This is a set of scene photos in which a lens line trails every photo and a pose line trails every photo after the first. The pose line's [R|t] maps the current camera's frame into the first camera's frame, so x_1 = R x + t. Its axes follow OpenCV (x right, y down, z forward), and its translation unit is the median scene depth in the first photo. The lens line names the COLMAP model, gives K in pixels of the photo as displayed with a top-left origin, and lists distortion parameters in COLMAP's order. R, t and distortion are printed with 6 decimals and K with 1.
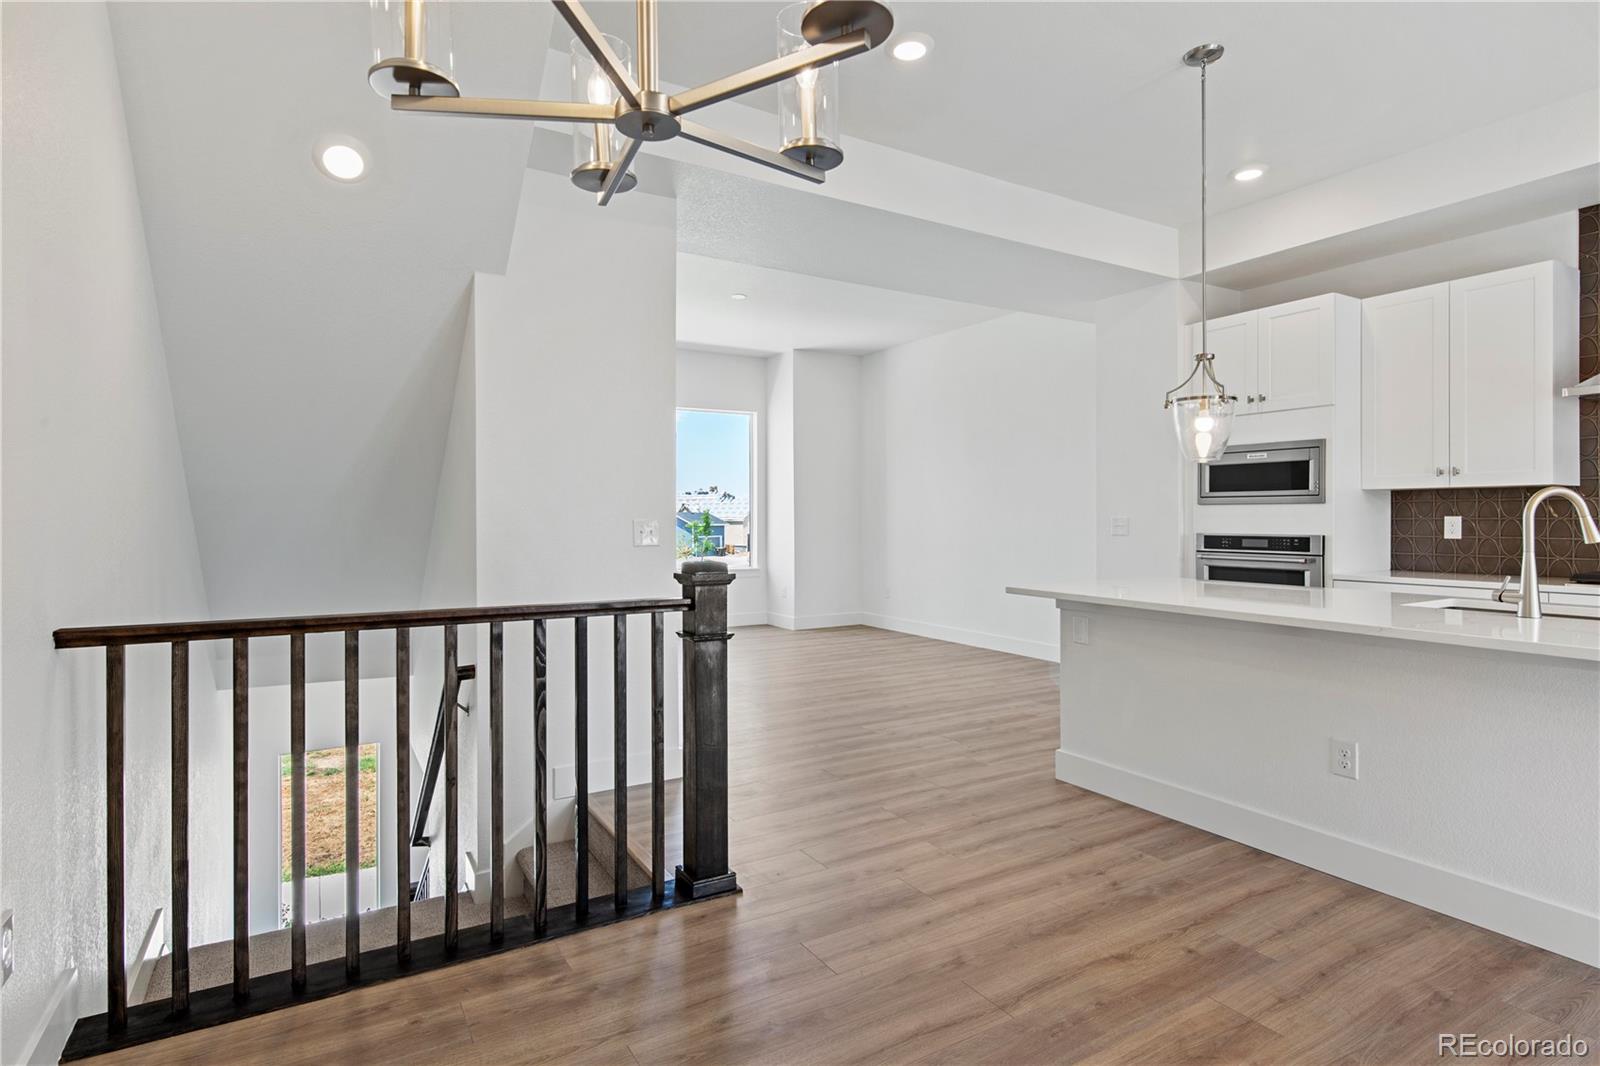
lens RADIAL K [[822.3, 0, 802.6], [0, 822.3, 524.1], [0, 0, 1]] dist [-0.011564, 0.000252]
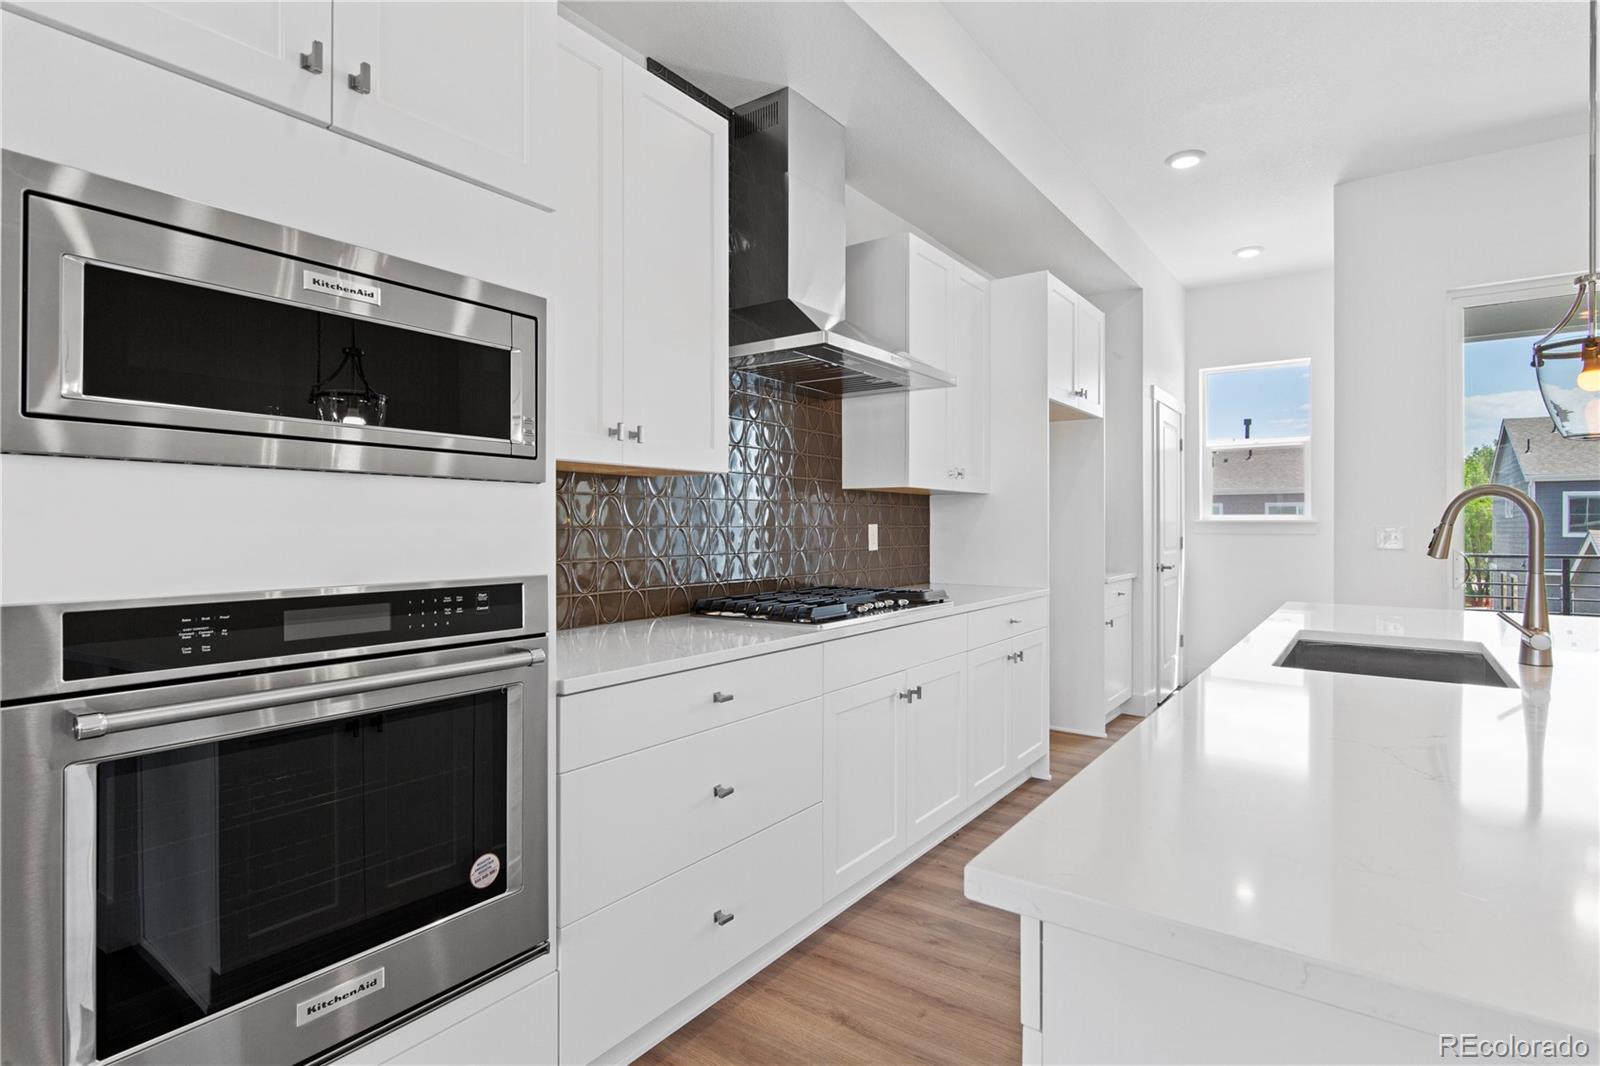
lens RADIAL K [[802.9, 0, 809.1], [0, 802.9, 523.9], [0, 0, 1]] dist [-0.005589, -0.000058]
pose [[-0.400826, 0.002555, 0.916151, 0.274108], [0.004529, 0.999989, -0.000808, -0.007200], [-0.916143, 0.003826, -0.400833, 1.023052]]
